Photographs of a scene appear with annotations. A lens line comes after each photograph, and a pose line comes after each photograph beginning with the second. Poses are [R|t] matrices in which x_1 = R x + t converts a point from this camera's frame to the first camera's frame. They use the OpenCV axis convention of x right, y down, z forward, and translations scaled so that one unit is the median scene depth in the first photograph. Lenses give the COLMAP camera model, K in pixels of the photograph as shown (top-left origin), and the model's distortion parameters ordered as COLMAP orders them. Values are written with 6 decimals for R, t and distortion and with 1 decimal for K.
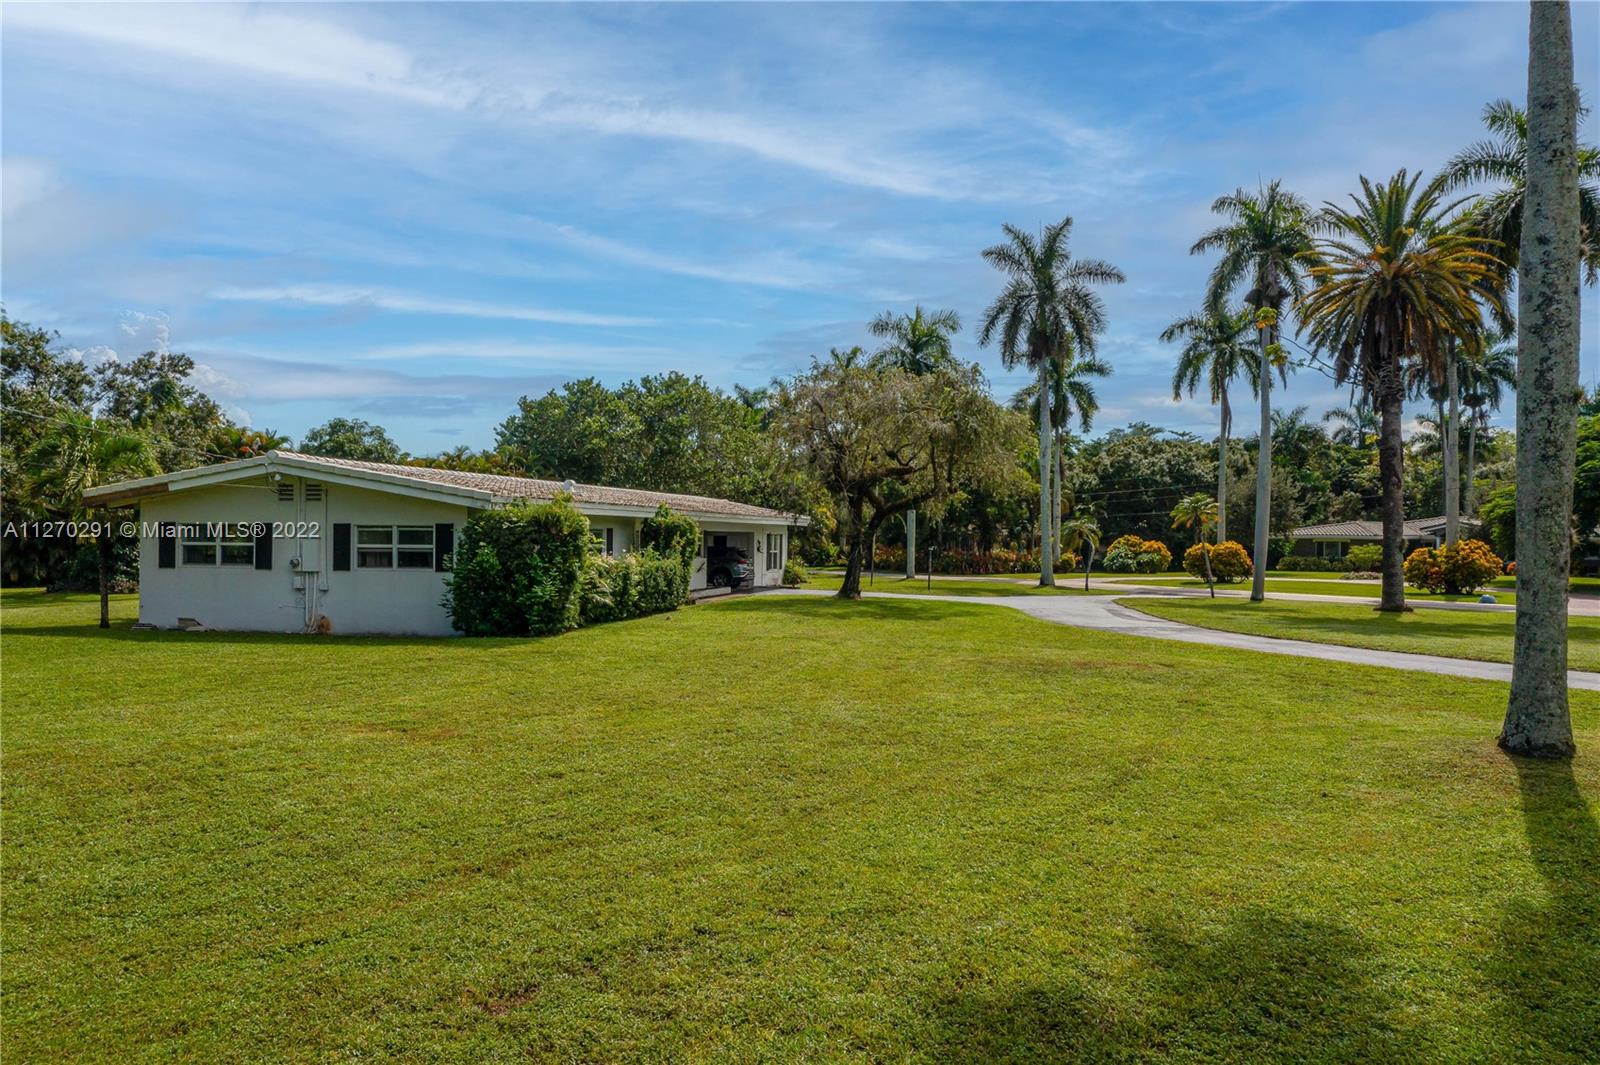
lens RADIAL K [[1270.7, 0, 798.7], [0, 1270.7, 537.4], [0, 0, 1]] dist [0.010066, 0.018000]
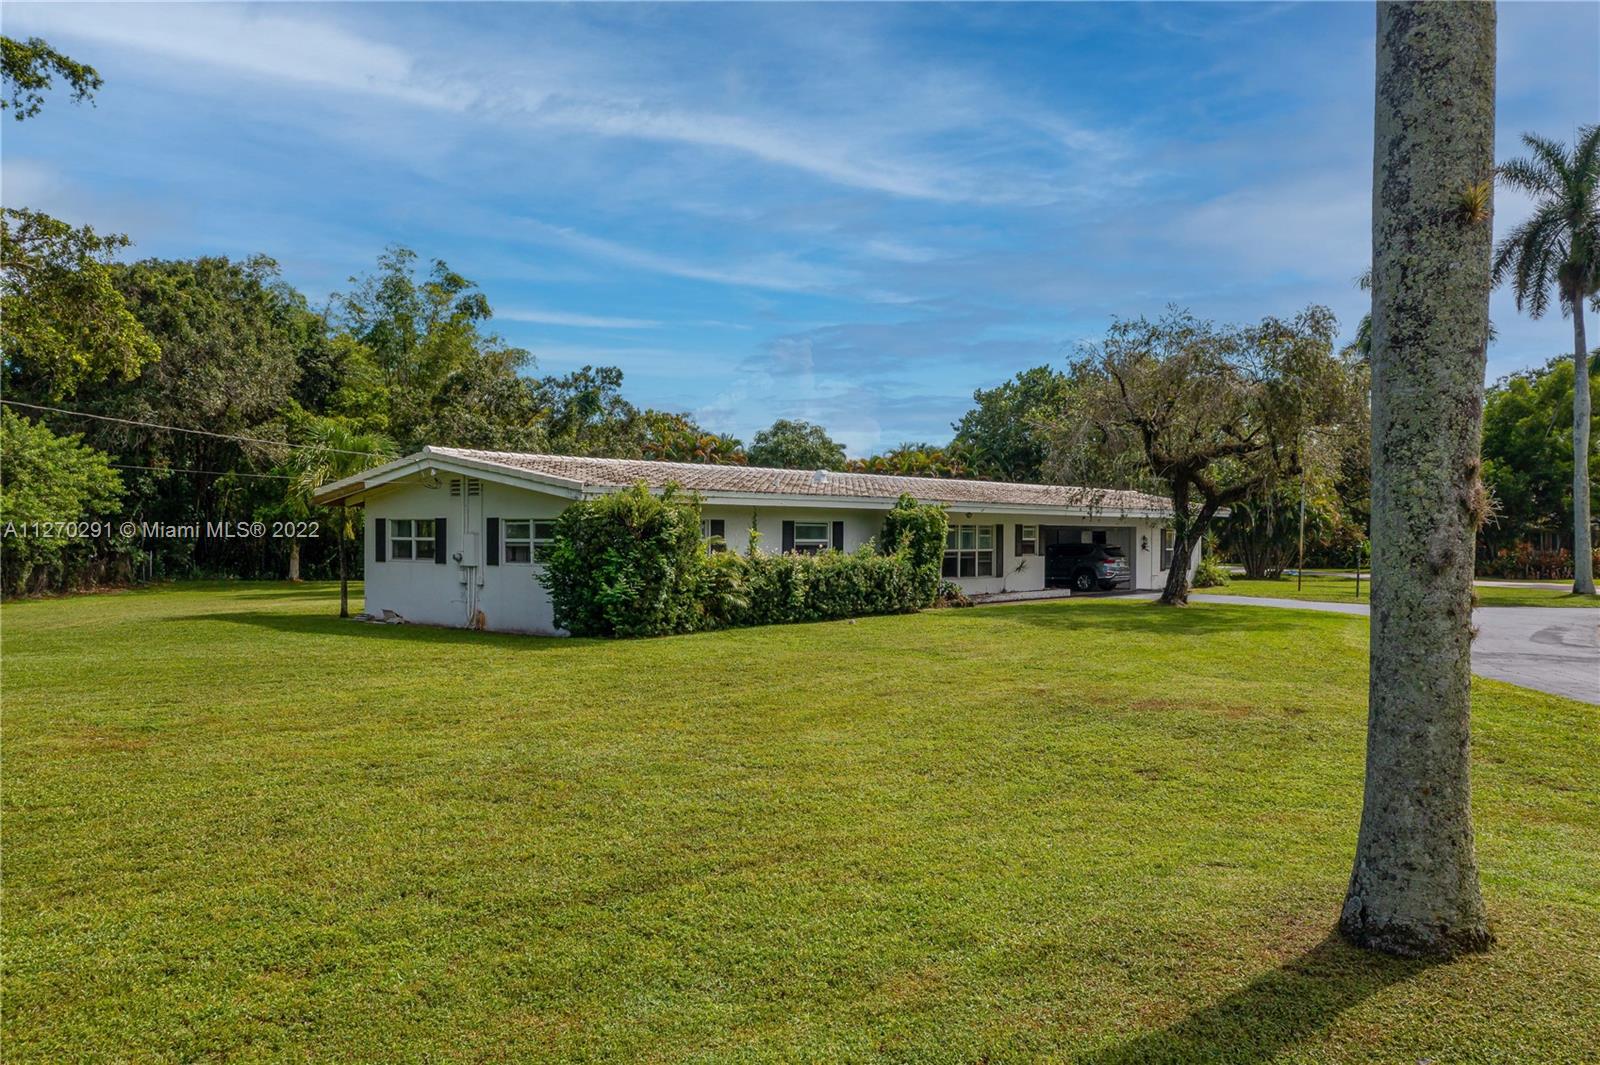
lens RADIAL K [[1270.7, 0, 798.7], [0, 1270.7, 537.4], [0, 0, 1]] dist [0.010066, 0.018000]
pose [[0.891282, -0.003795, -0.453433, 0.292823], [0.003774, 0.999992, -0.000951, 0.006064], [0.453434, -0.000864, 0.891290, 0.222907]]
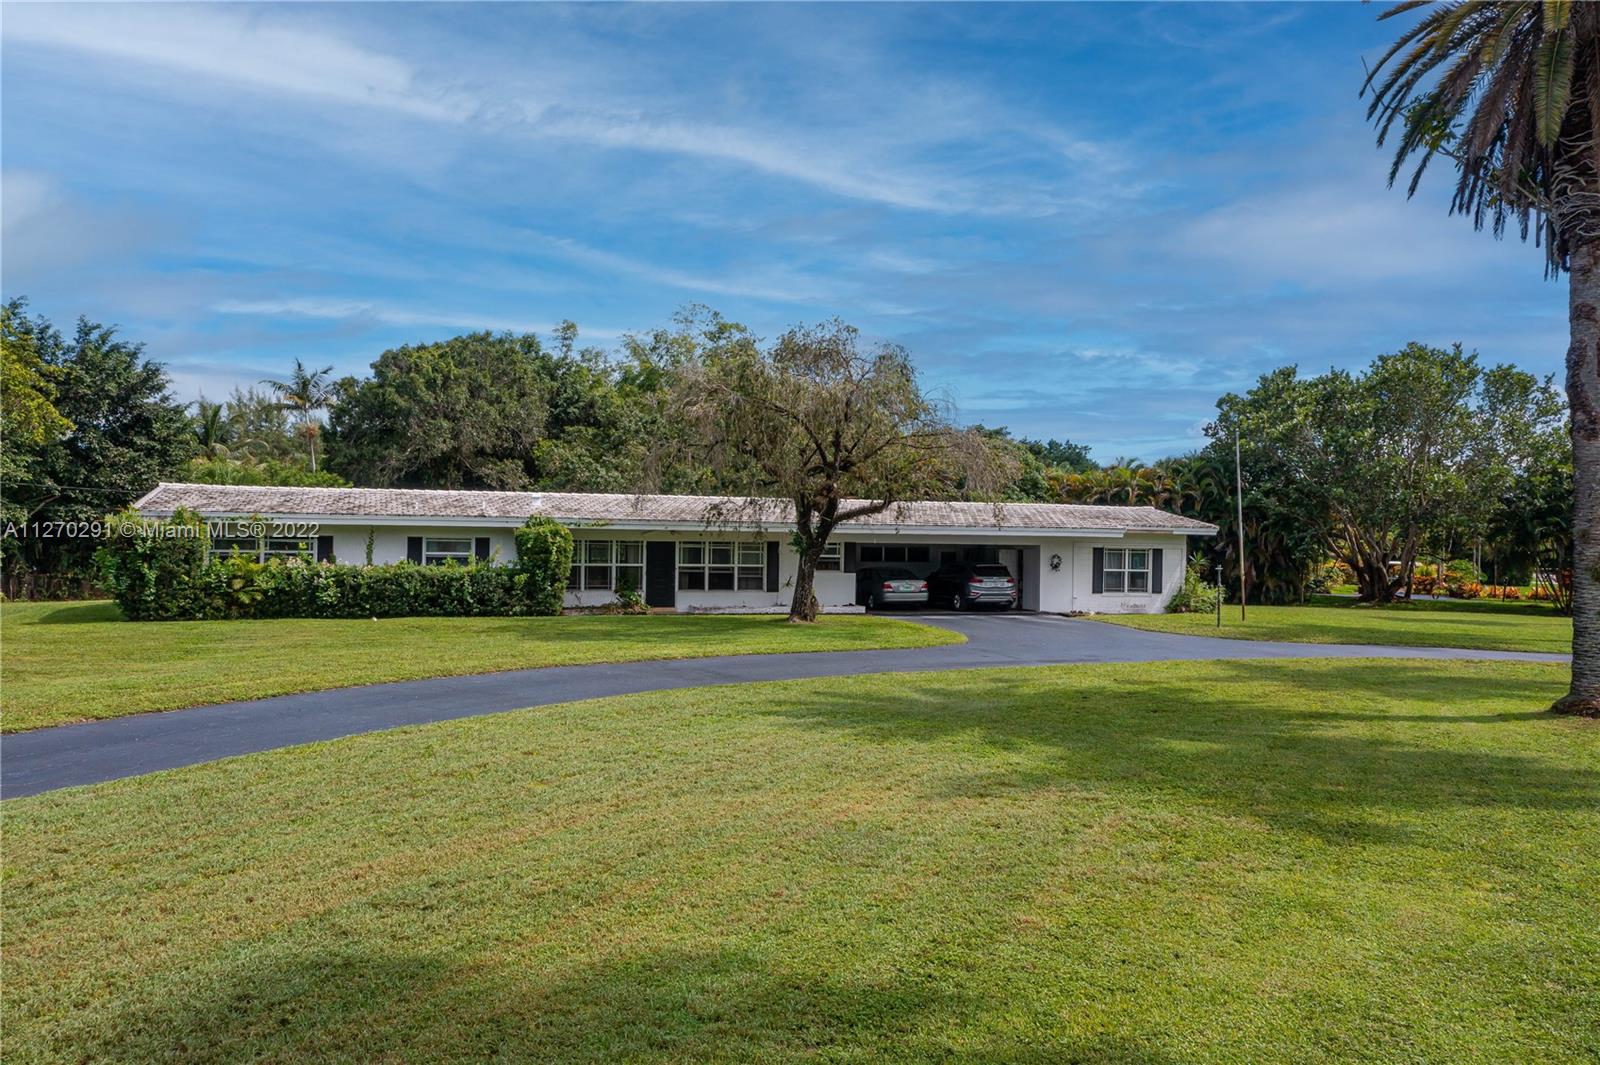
lens RADIAL K [[1270.7, 0, 798.7], [0, 1270.7, 537.4], [0, 0, 1]] dist [0.010066, 0.018000]
pose [[0.512620, -0.007440, -0.858584, 1.123949], [-0.007969, 0.999878, -0.013422, 0.005919], [0.858579, 0.013722, 0.512498, 0.839216]]
